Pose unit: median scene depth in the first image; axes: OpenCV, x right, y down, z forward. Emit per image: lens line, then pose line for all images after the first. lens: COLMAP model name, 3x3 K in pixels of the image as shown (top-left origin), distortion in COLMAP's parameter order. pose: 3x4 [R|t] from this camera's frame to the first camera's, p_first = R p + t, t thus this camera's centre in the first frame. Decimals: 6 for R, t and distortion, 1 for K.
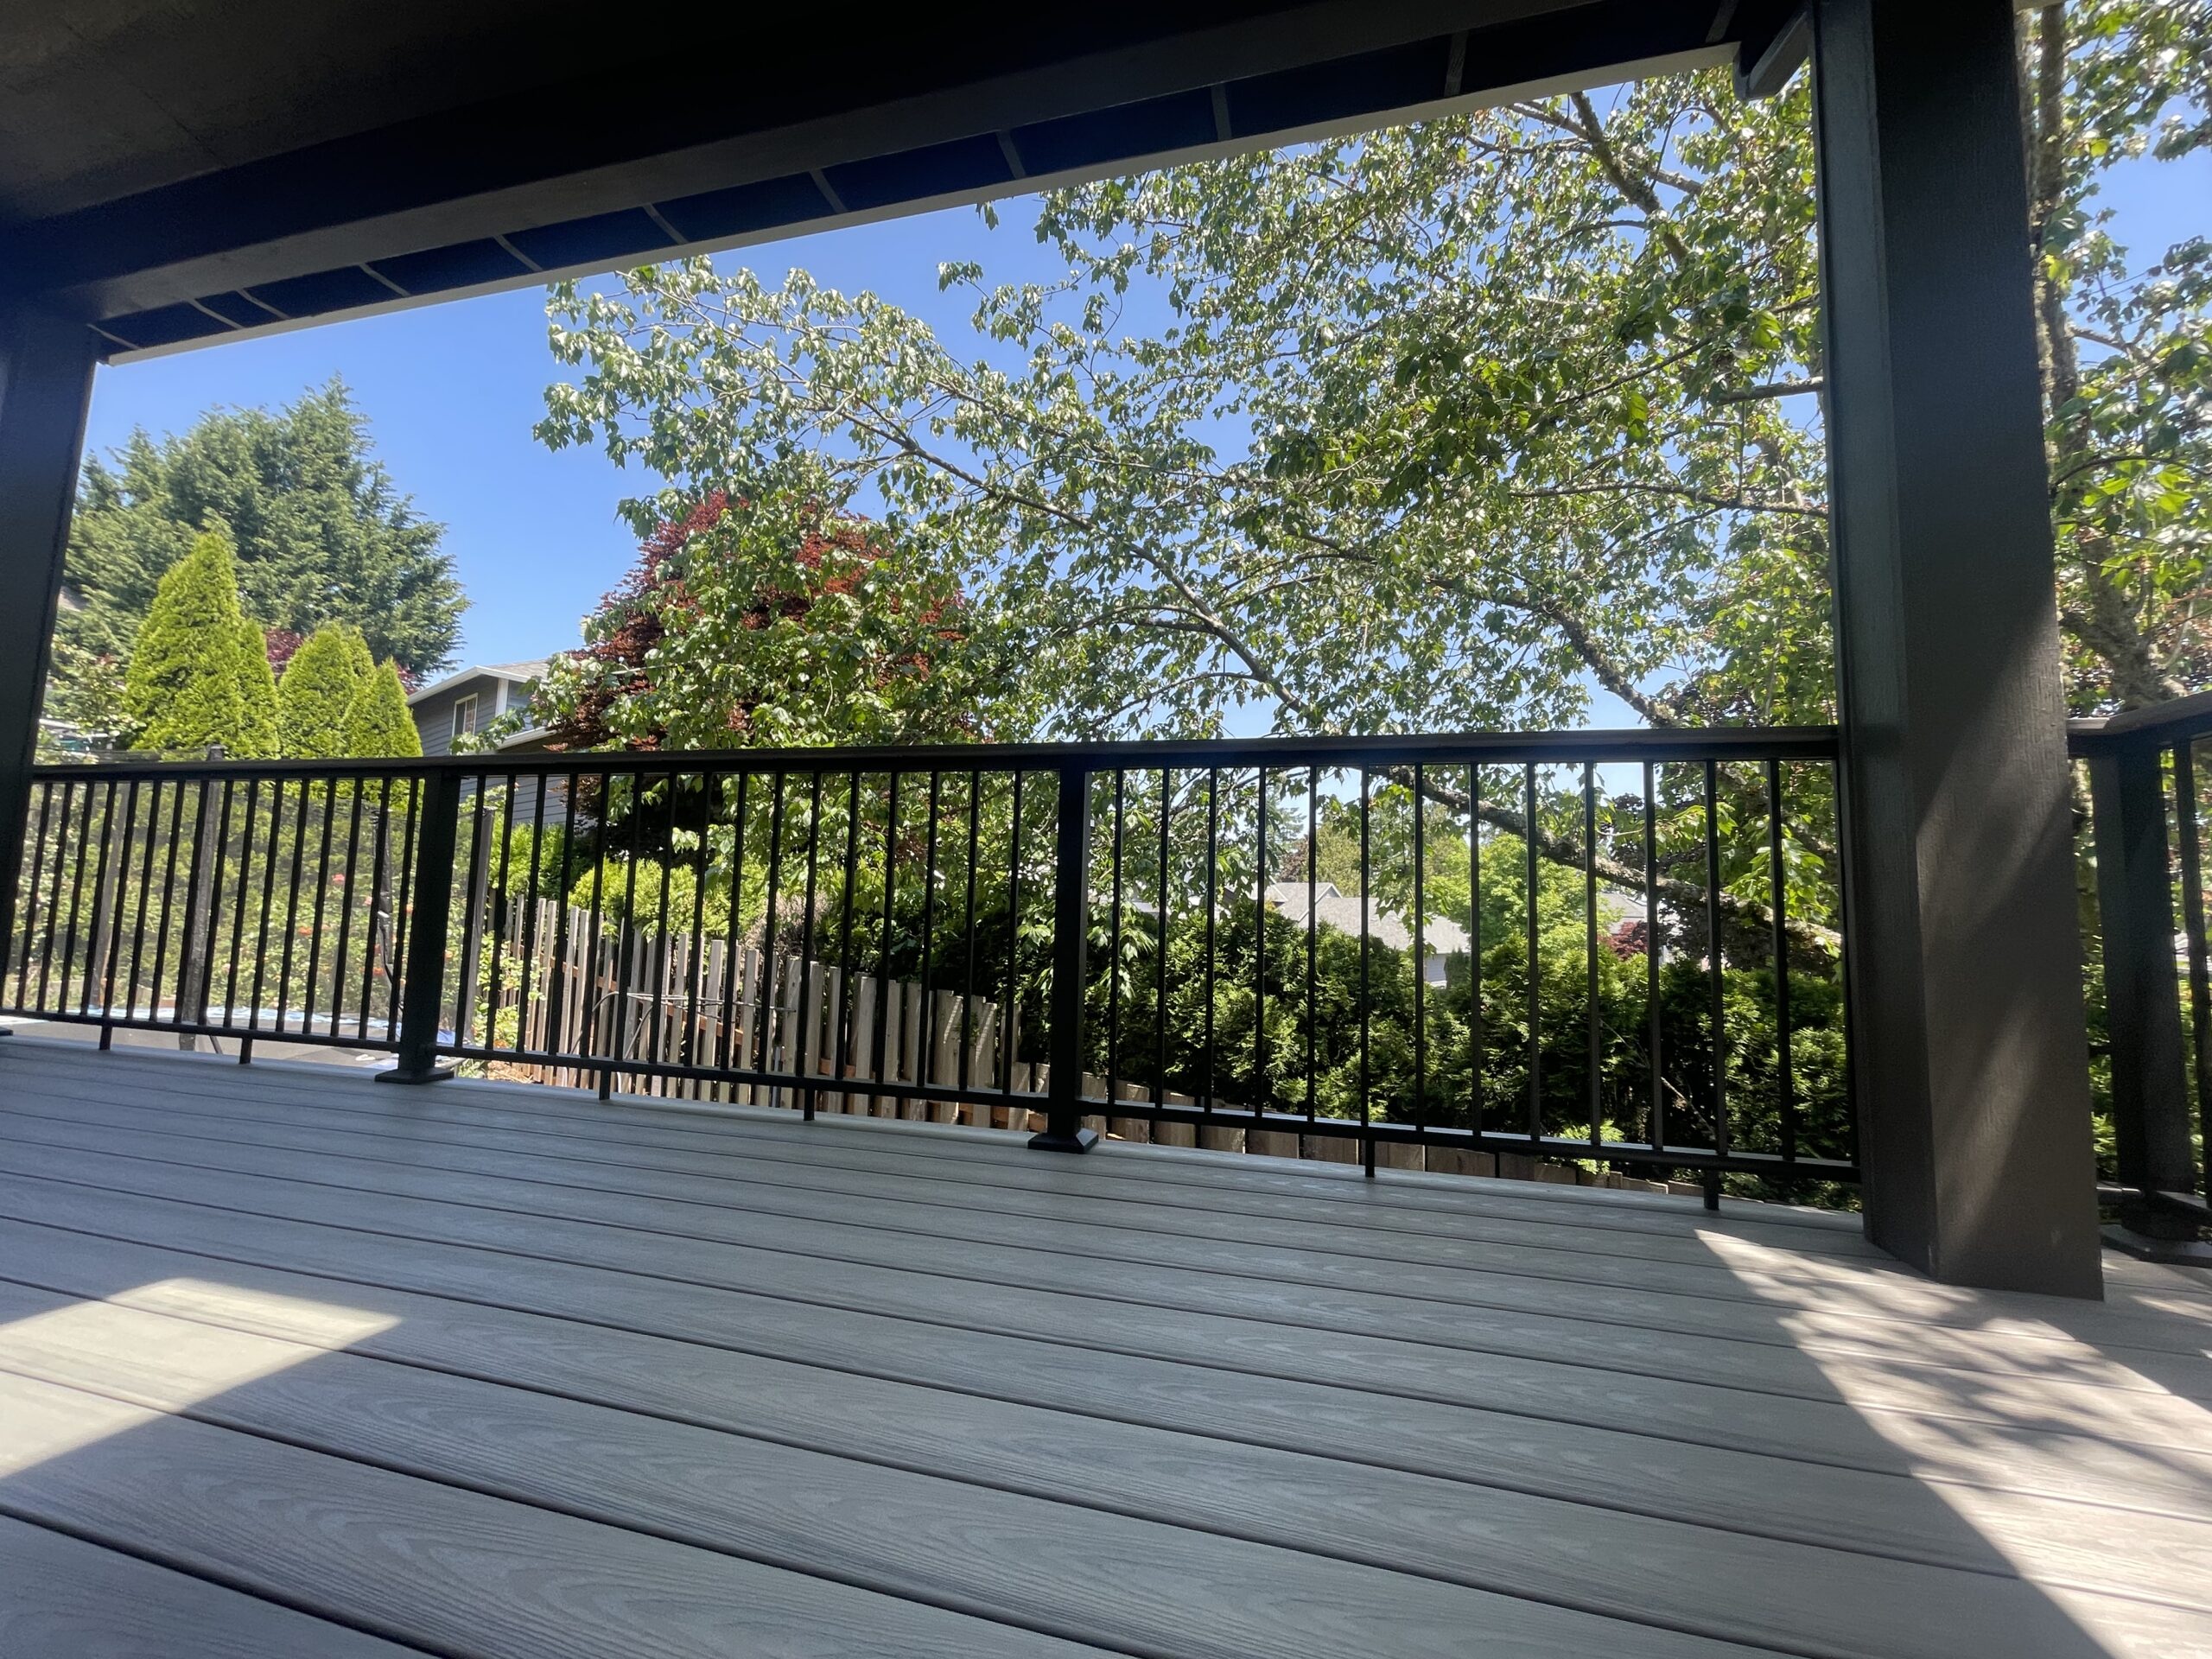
lens RADIAL K [[889.5, 0, 1091.6], [0, 889.5, 834.1], [0, 0, 1]] dist [0.001588, -0.000124]
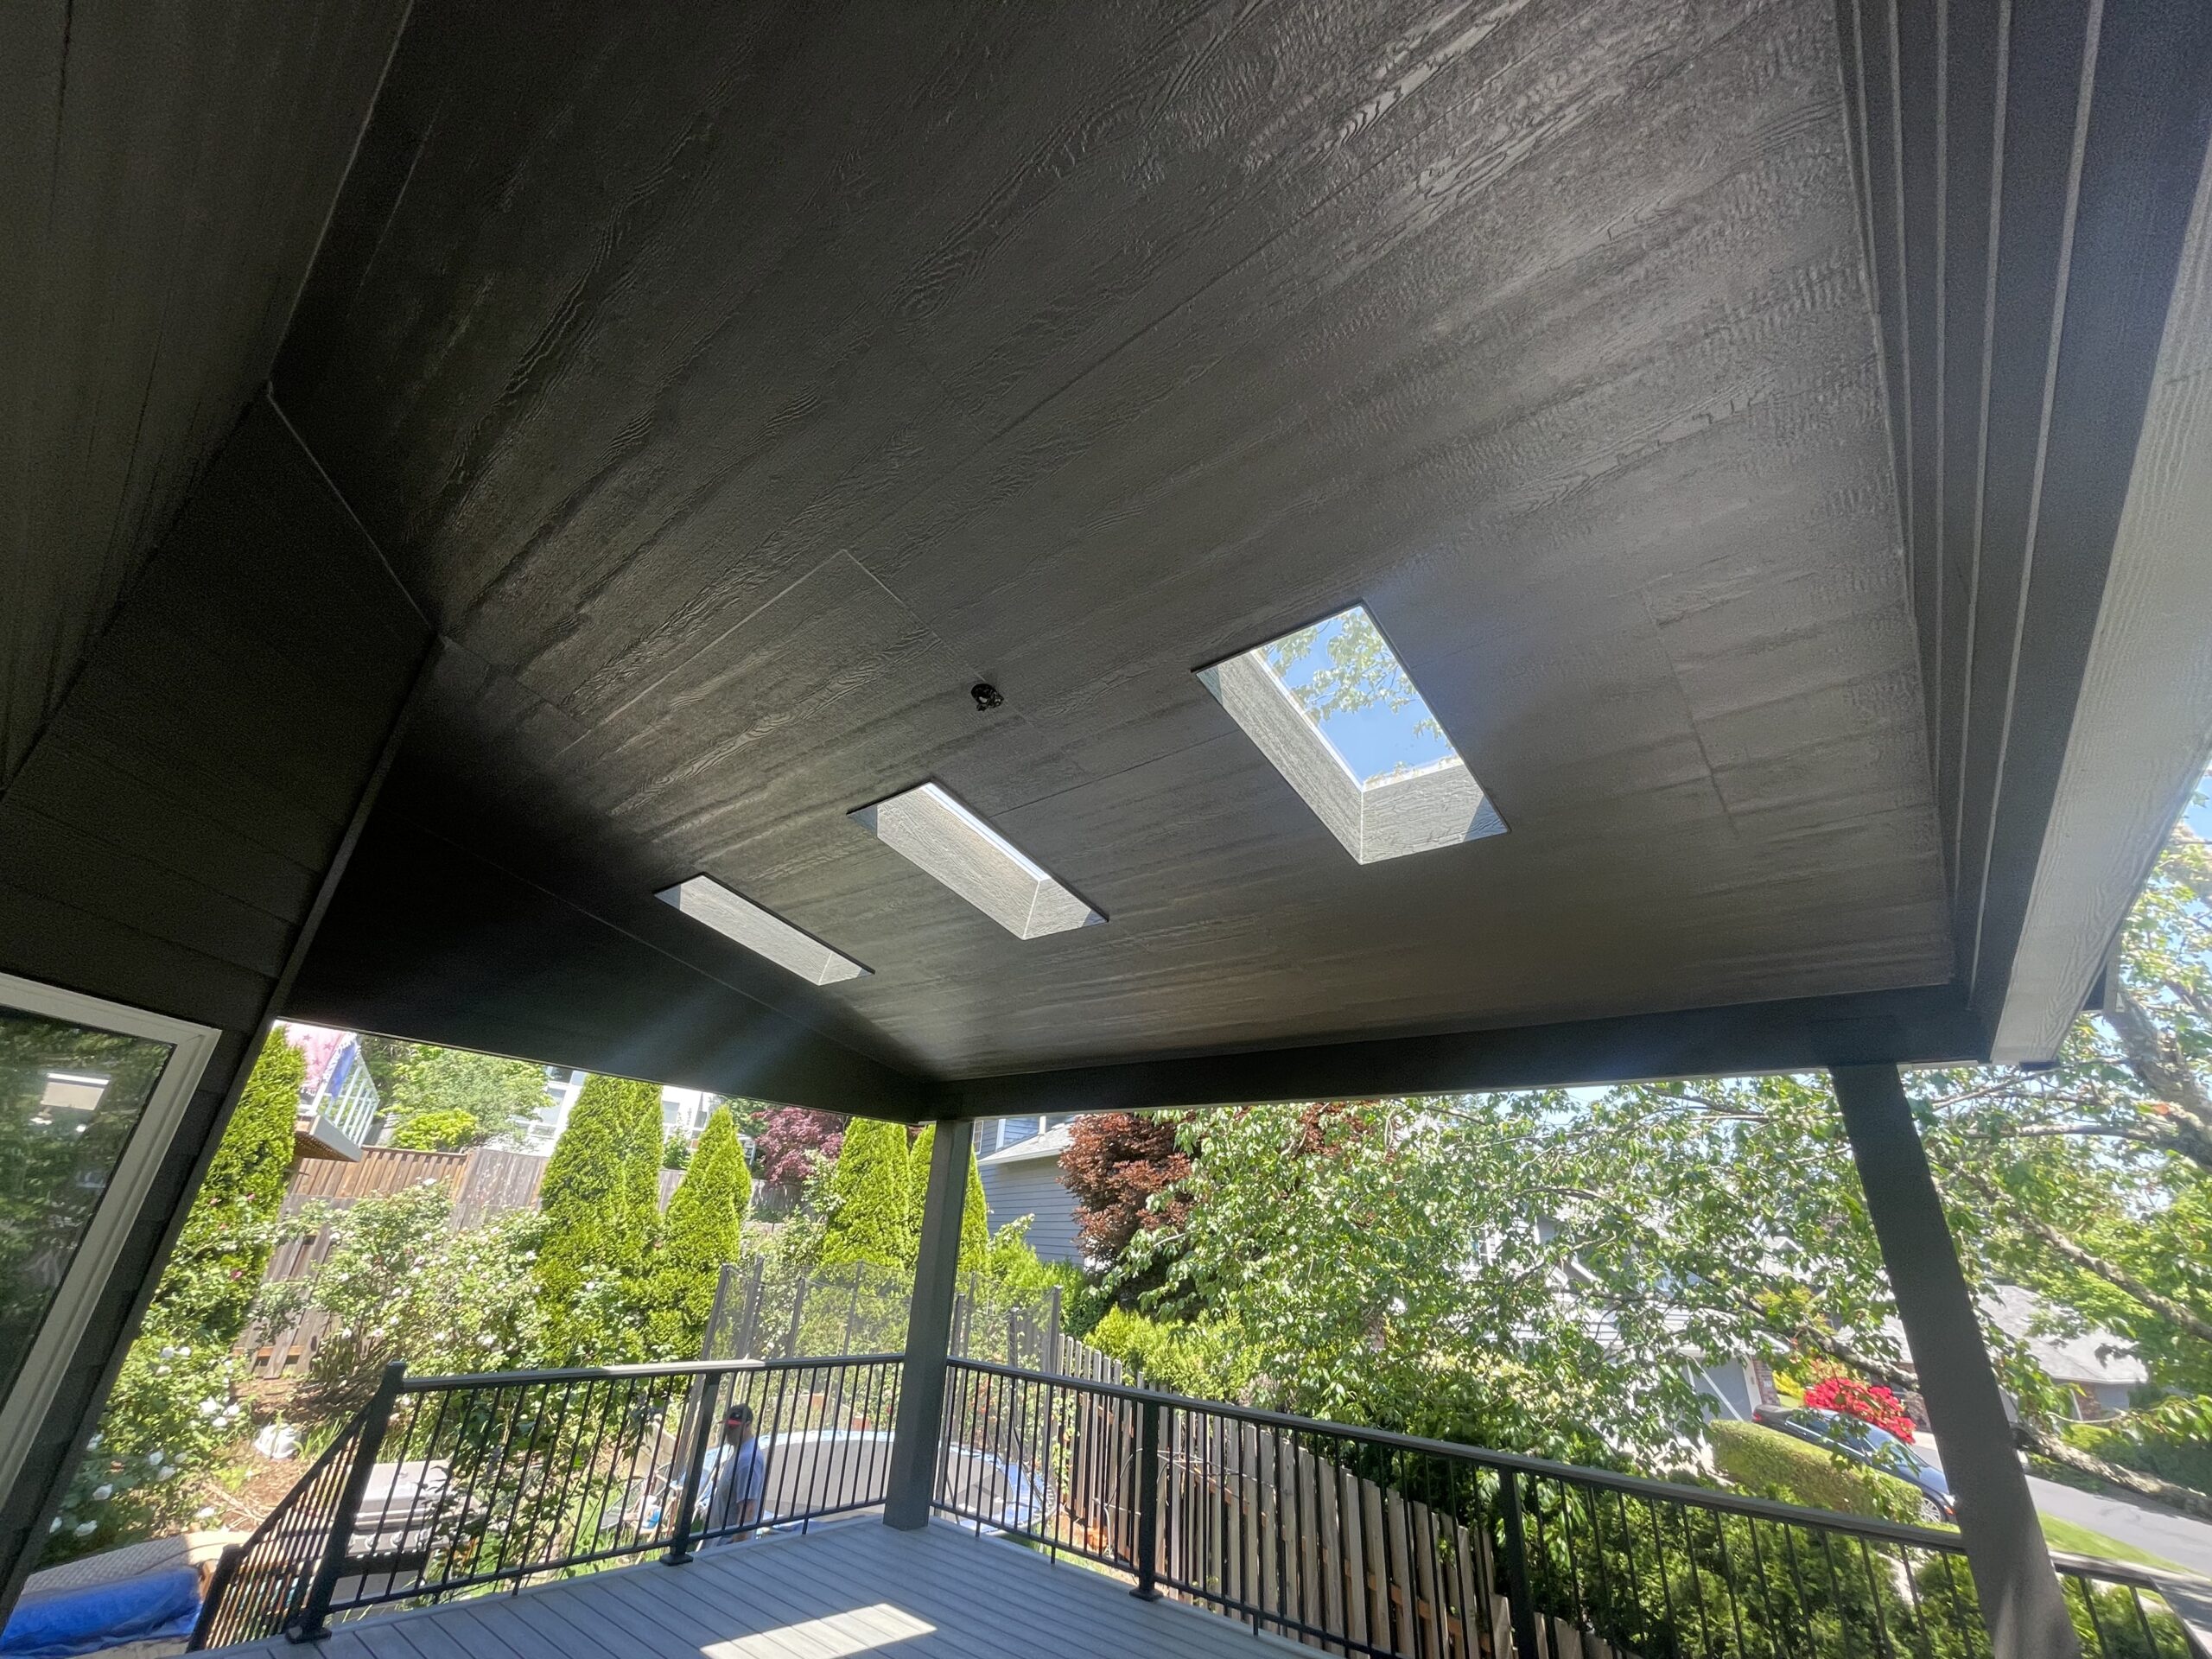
lens RADIAL K [[889.5, 0, 1091.6], [0, 889.5, 834.1], [0, 0, 1]] dist [0.001588, -0.000124]
pose [[0.904450, -0.163853, -0.393857, 0.065263], [0.013481, 0.933806, -0.357526, -0.280974], [0.426368, 0.318054, 0.846789, -0.580193]]
